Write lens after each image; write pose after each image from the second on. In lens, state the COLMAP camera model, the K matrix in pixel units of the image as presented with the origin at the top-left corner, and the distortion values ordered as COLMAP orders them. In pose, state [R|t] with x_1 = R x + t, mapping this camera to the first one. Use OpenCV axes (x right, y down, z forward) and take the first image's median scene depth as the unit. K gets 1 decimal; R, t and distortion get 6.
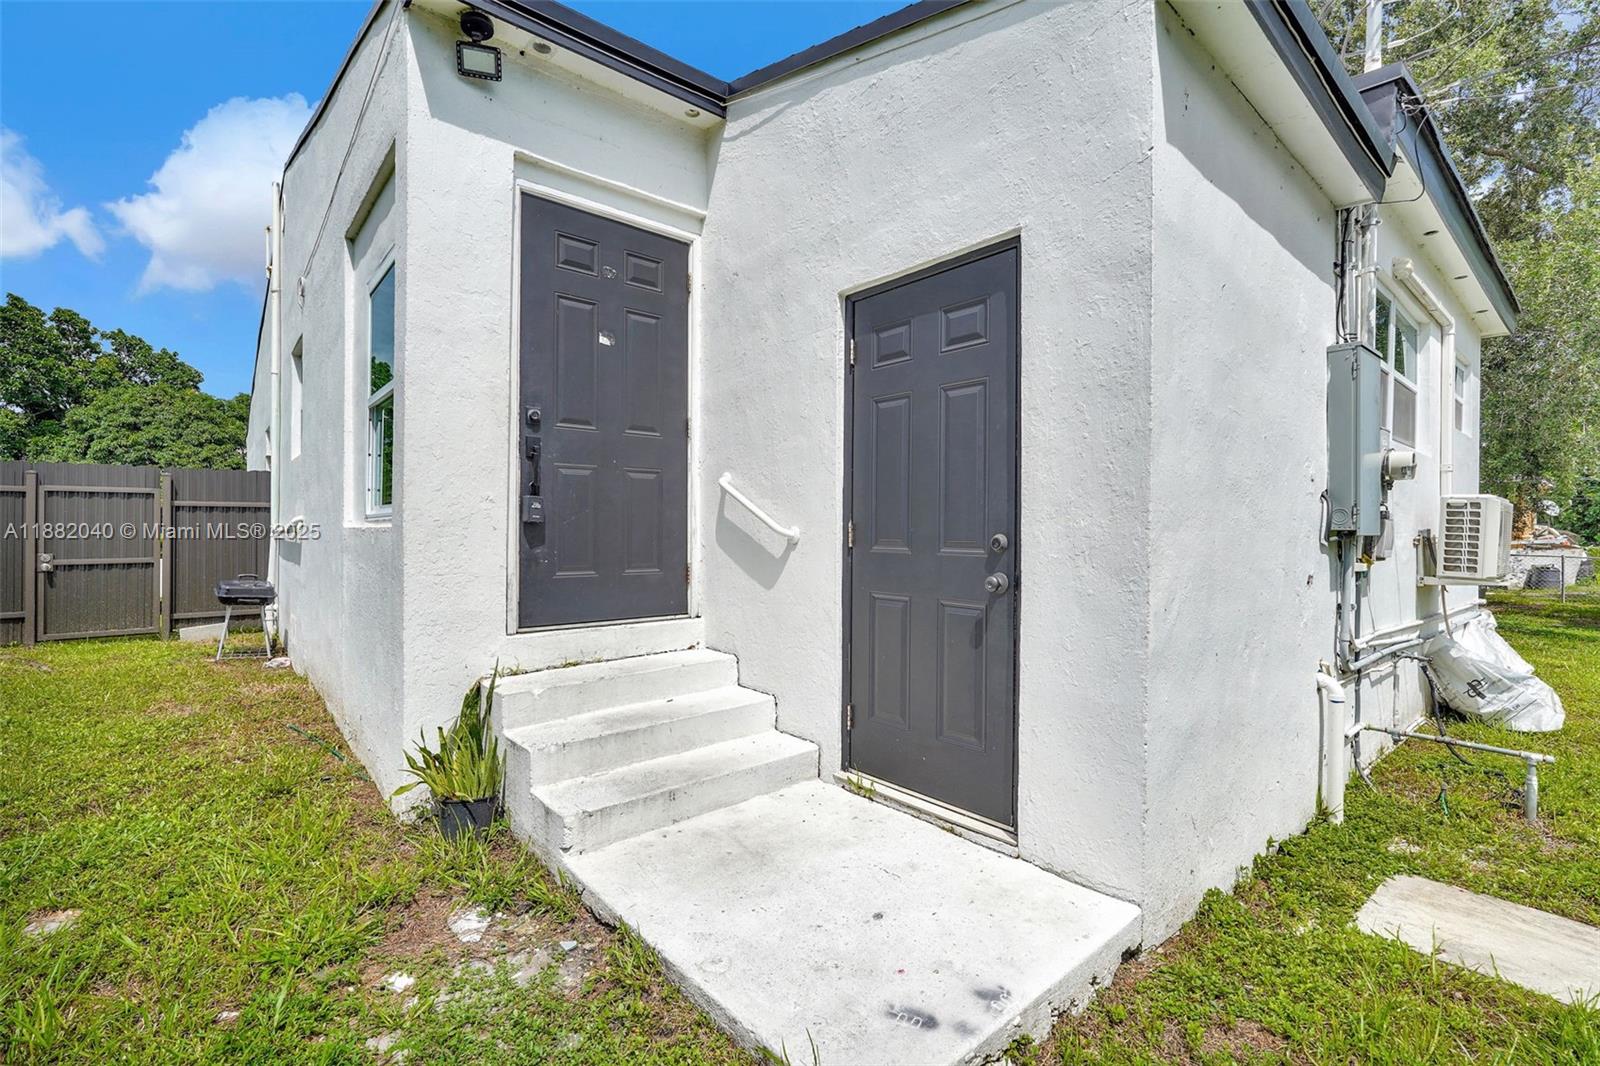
lens RADIAL K [[723.7, 0, 802.0], [0, 723.7, 540.6], [0, 0, 1]] dist [-0.020947, 0.008986]
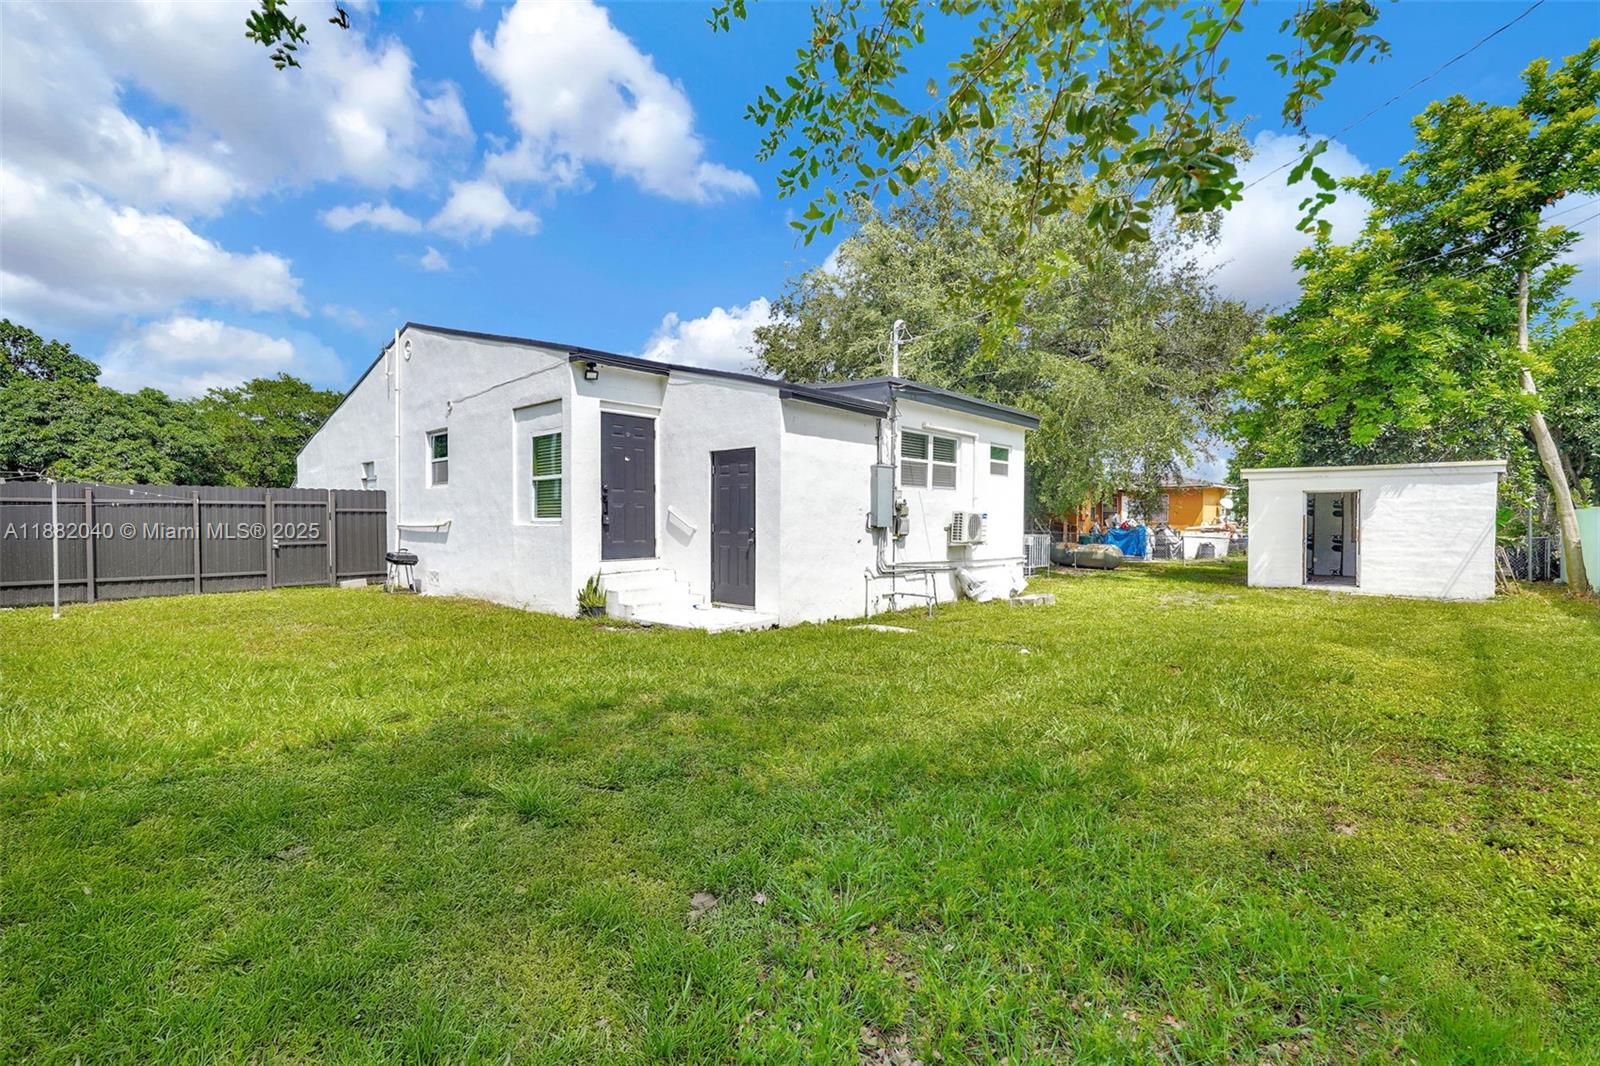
lens RADIAL K [[723.7, 0, 802.0], [0, 723.7, 540.6], [0, 0, 1]] dist [-0.020947, 0.008986]
pose [[0.989955, -0.007379, 0.141190, 0.003544], [0.004943, 0.999833, 0.017593, -0.004217], [-0.141296, -0.016719, 0.989826, -1.757529]]
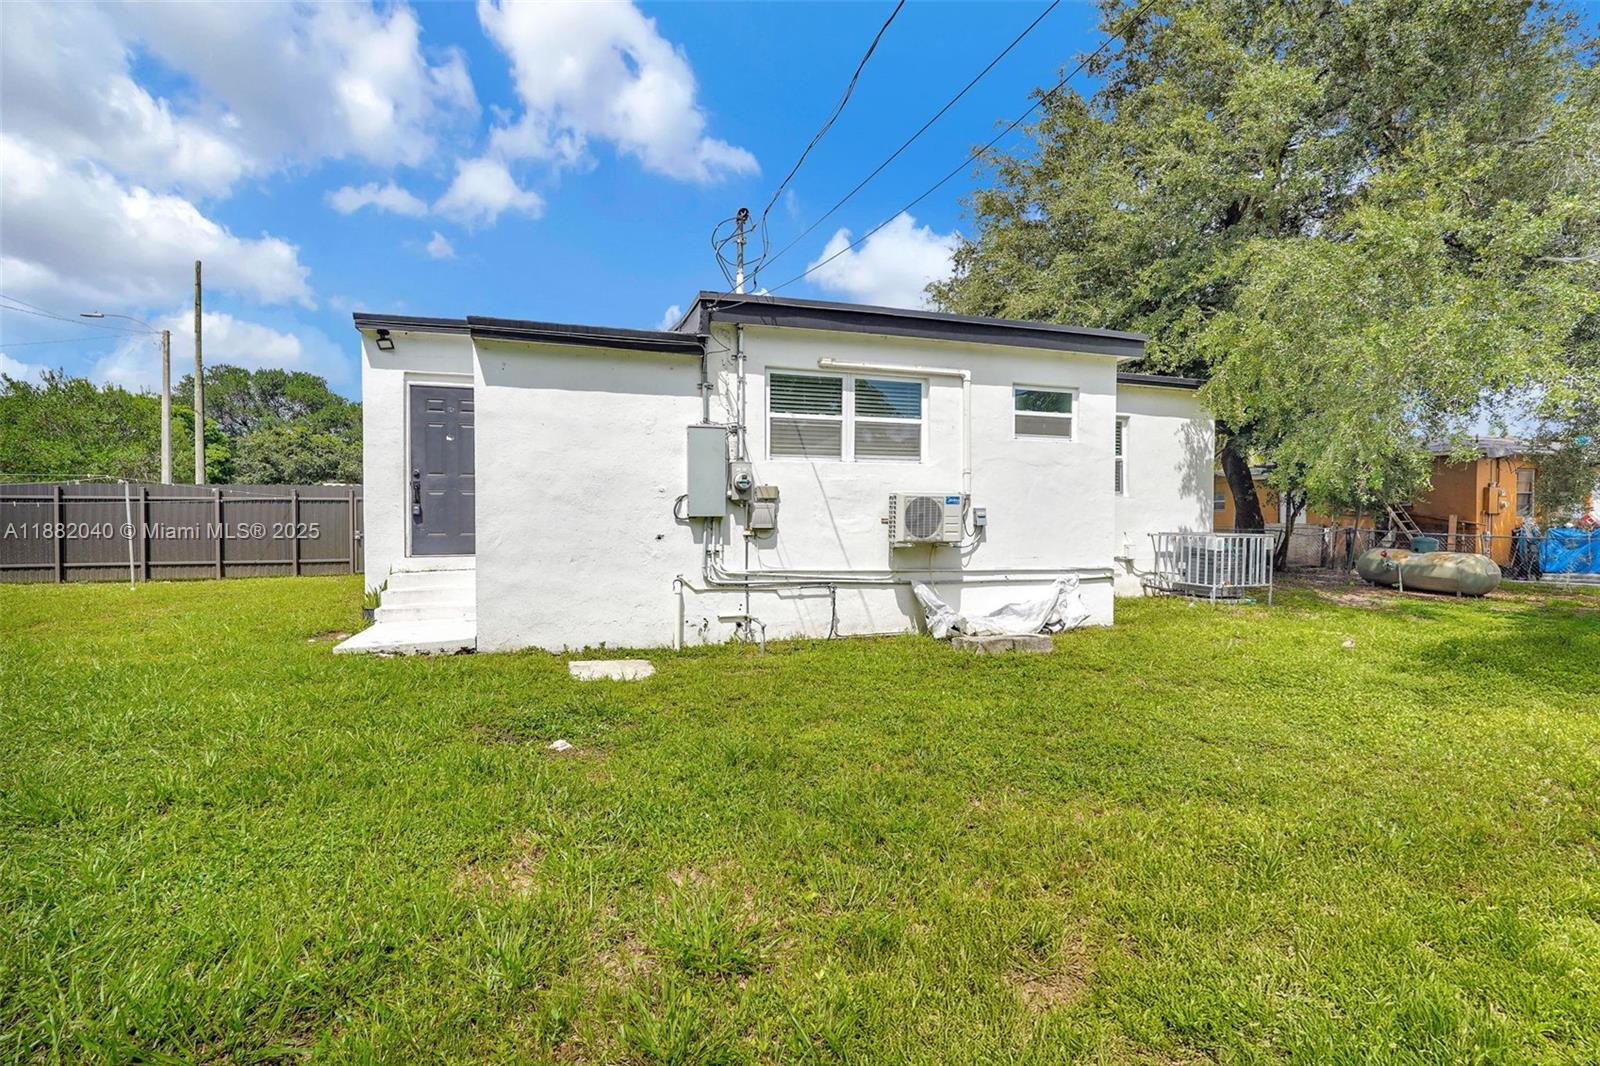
lens RADIAL K [[723.7, 0, 802.0], [0, 723.7, 540.6], [0, 0, 1]] dist [-0.020947, 0.008986]
pose [[0.923579, 0.004524, -0.383382, 1.606890], [0.001227, 0.999890, 0.014753, 0.027508], [0.383407, -0.014096, 0.923472, -0.718082]]
